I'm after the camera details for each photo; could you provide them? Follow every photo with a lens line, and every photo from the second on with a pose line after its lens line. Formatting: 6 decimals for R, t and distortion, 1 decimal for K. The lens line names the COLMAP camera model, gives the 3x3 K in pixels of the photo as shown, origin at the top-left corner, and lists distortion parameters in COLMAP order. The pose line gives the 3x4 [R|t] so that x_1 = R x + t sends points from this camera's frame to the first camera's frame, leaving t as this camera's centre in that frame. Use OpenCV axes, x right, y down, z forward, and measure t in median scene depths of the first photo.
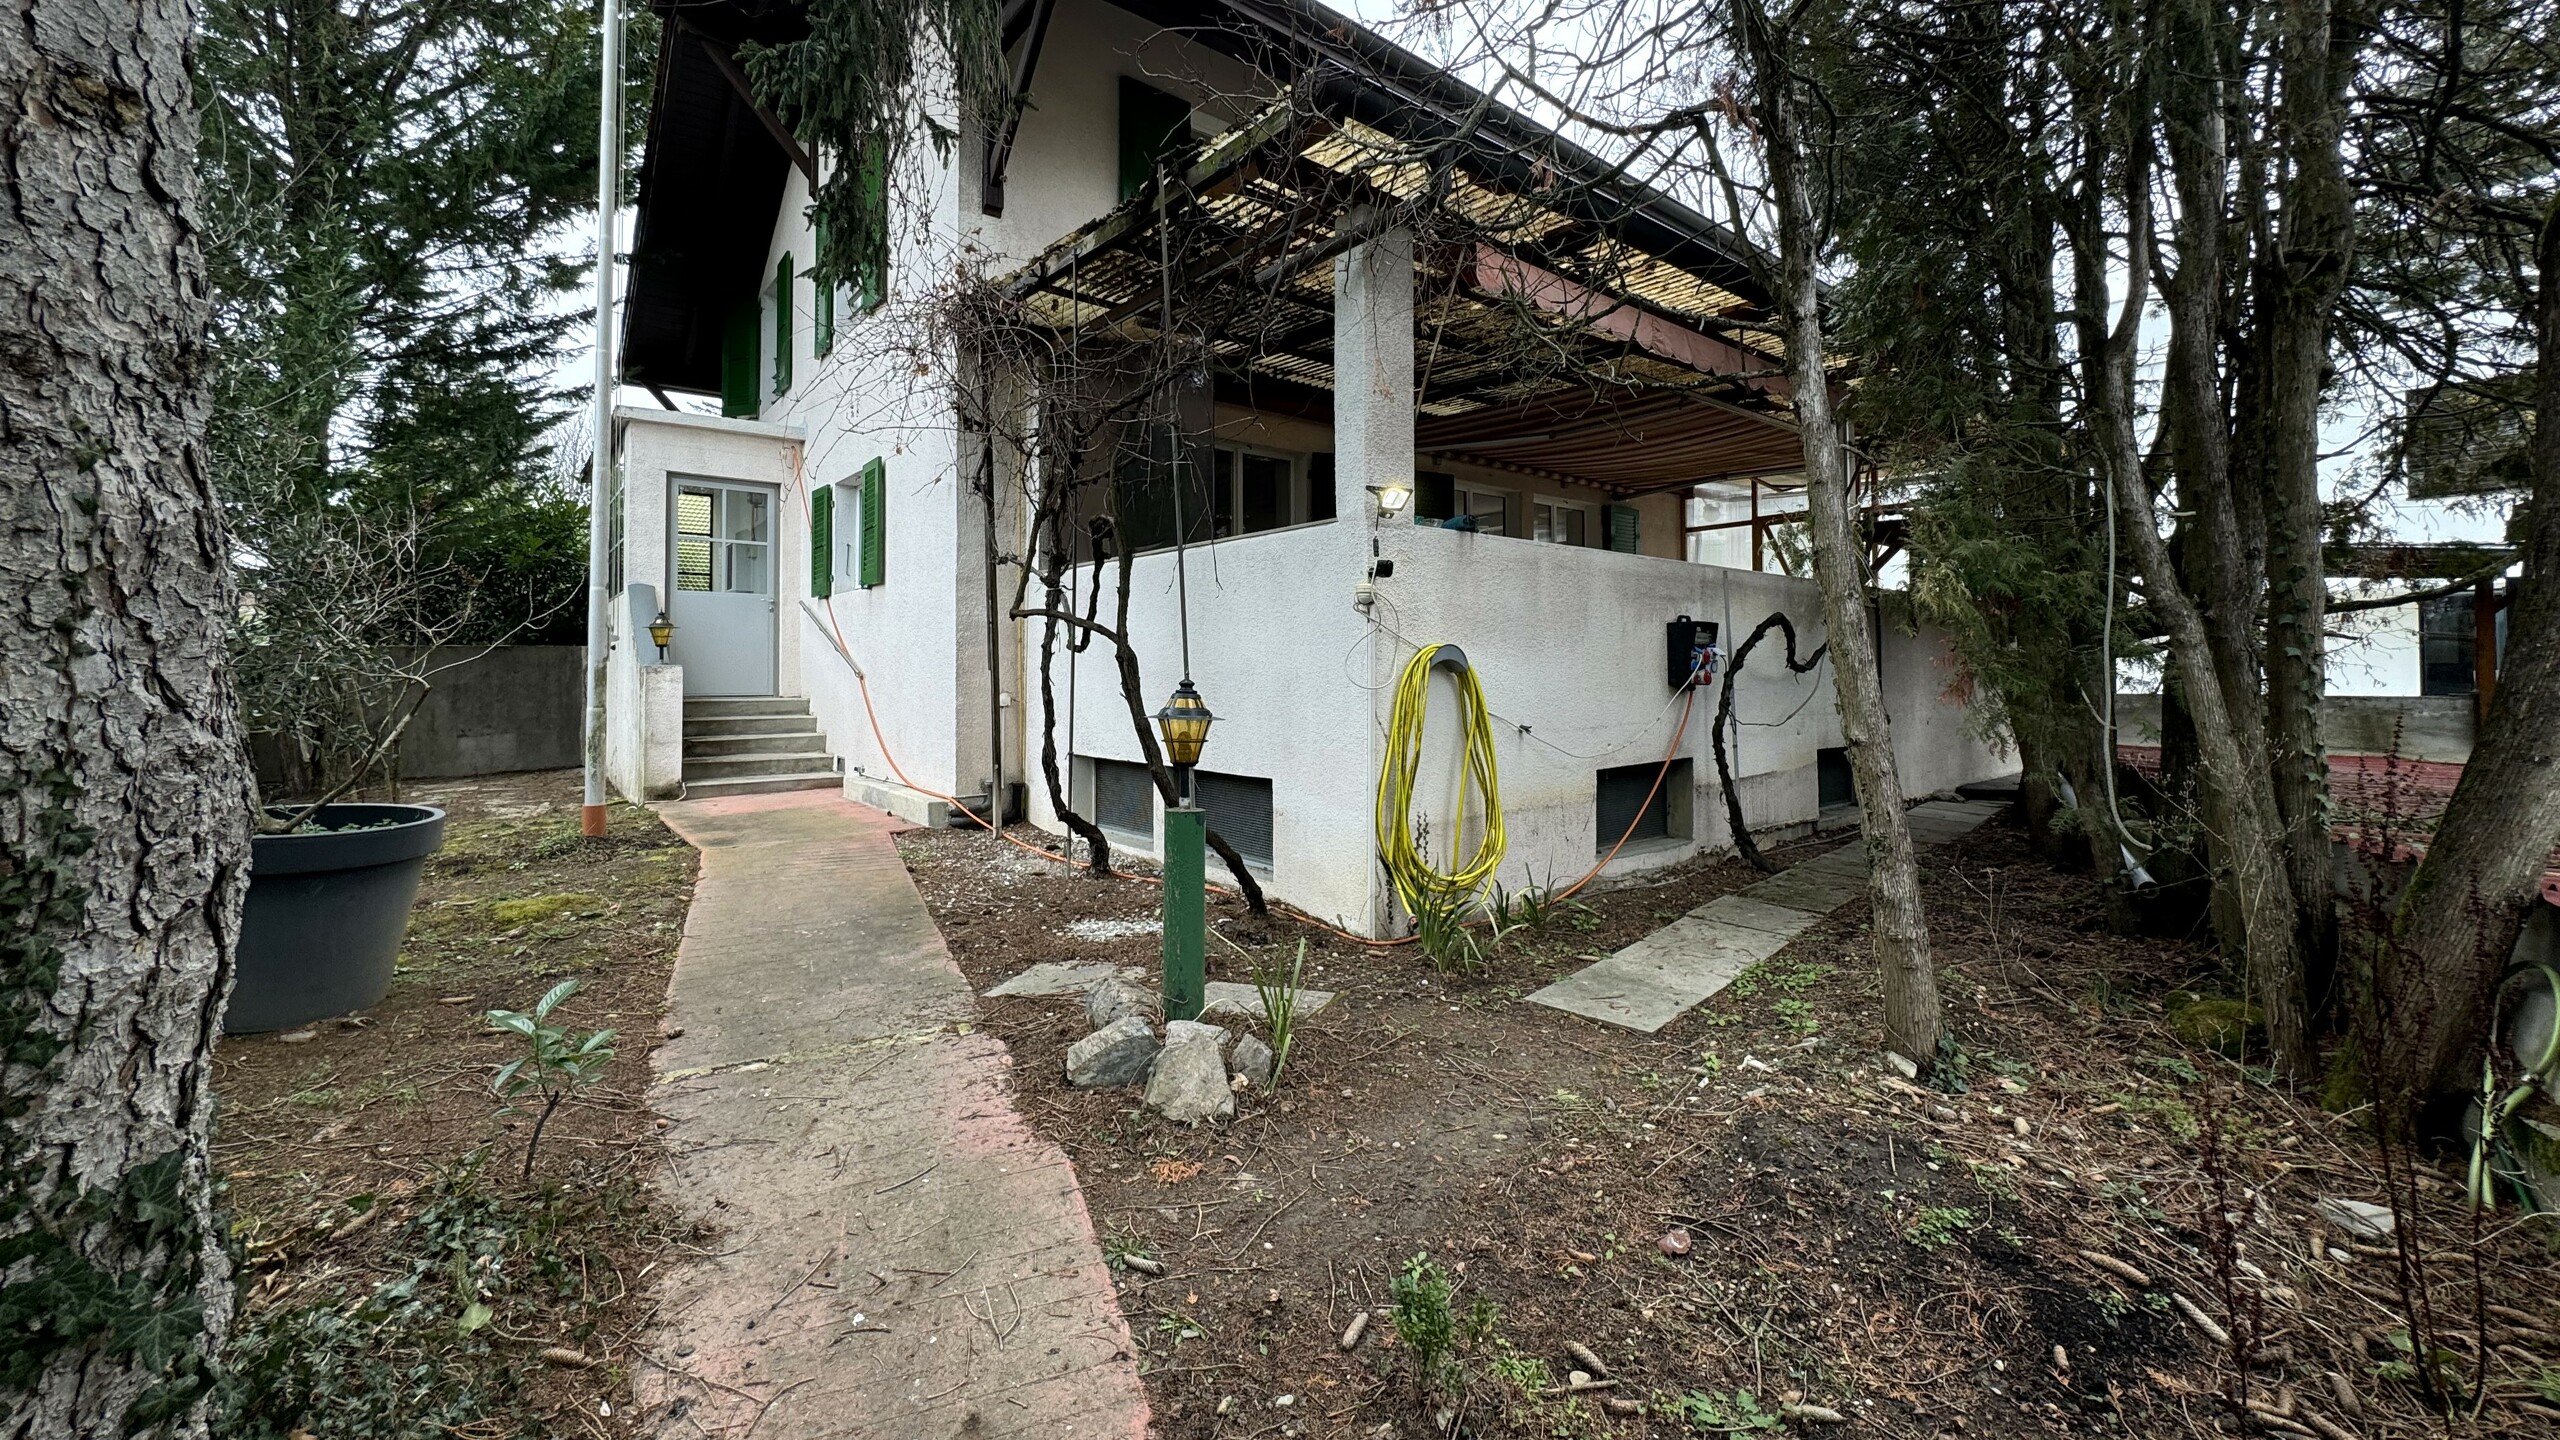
lens RADIAL K [[1036.0, 0, 1286.4], [0, 1036.0, 661.6], [0, 0, 1]] dist [0.000822, 0.000038]
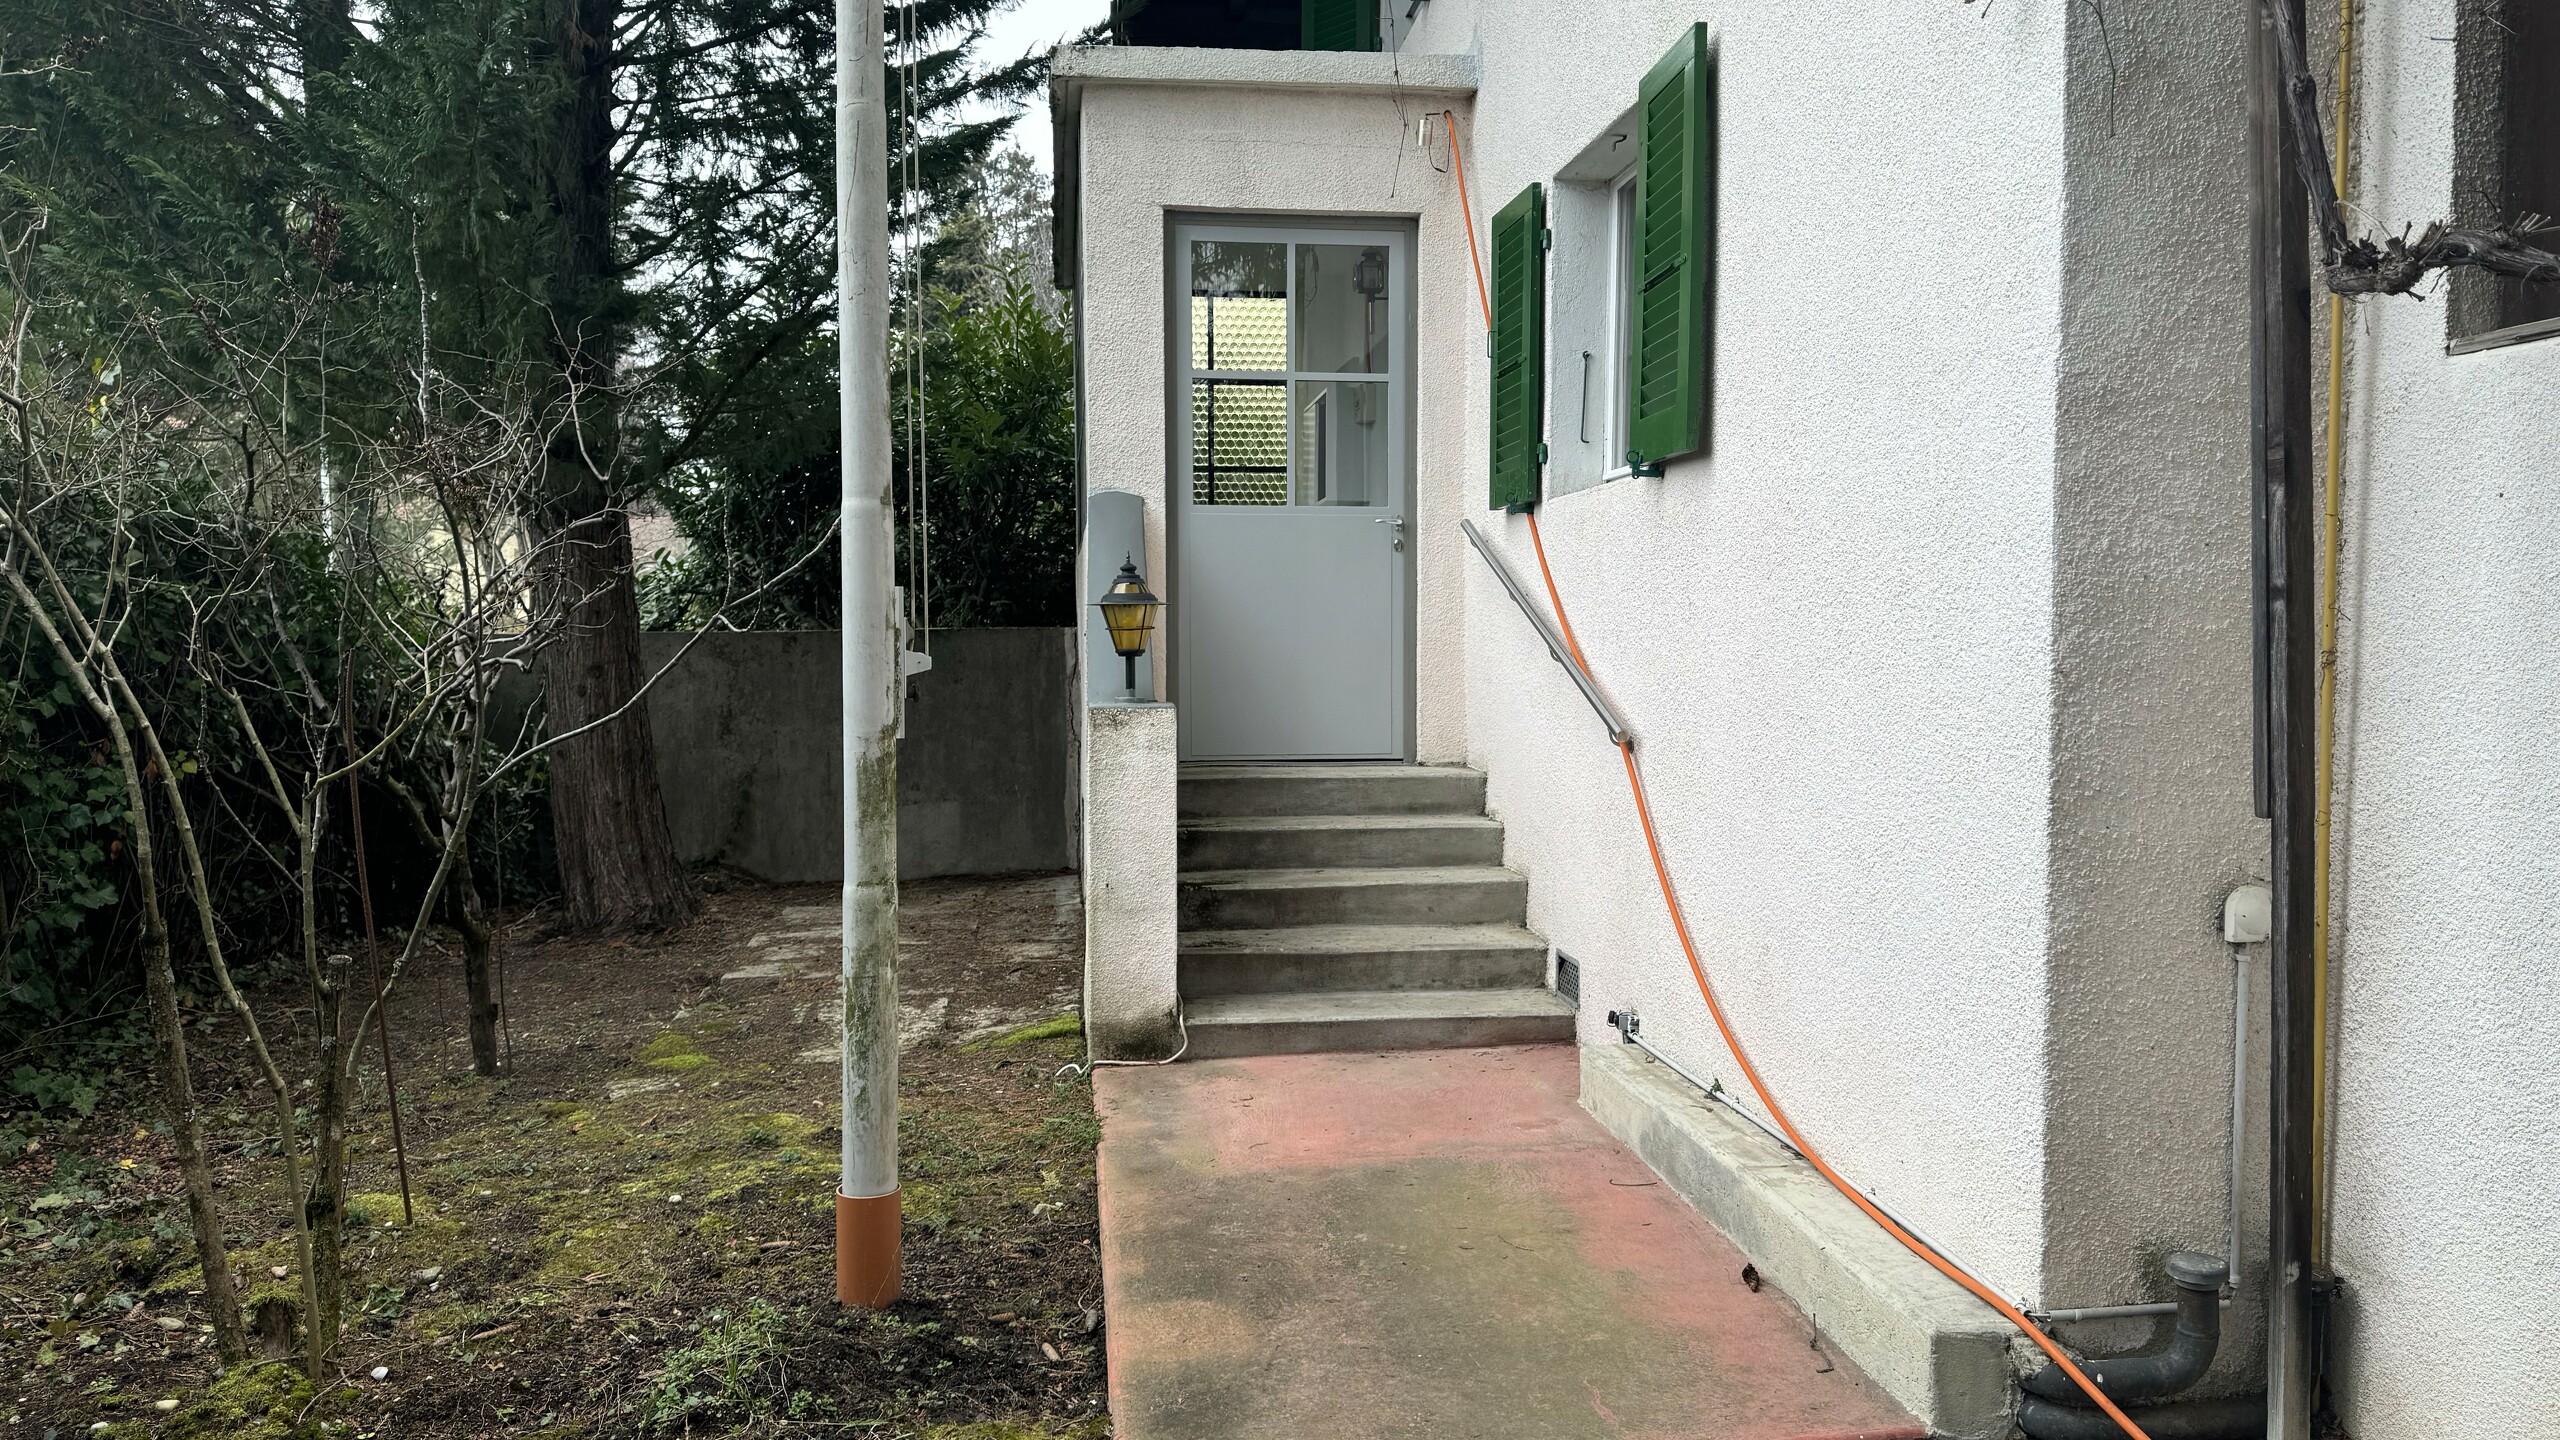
lens RADIAL K [[1911.7, 0, 1277.3], [0, 1911.7, 725.6], [0, 0, 1]] dist [0.053318, -0.001765]
pose [[0.857327, 0.023042, -0.514255, -0.176104], [0.004464, 0.998627, 0.052187, -0.021897], [0.514752, -0.047037, 0.856048, 0.383387]]
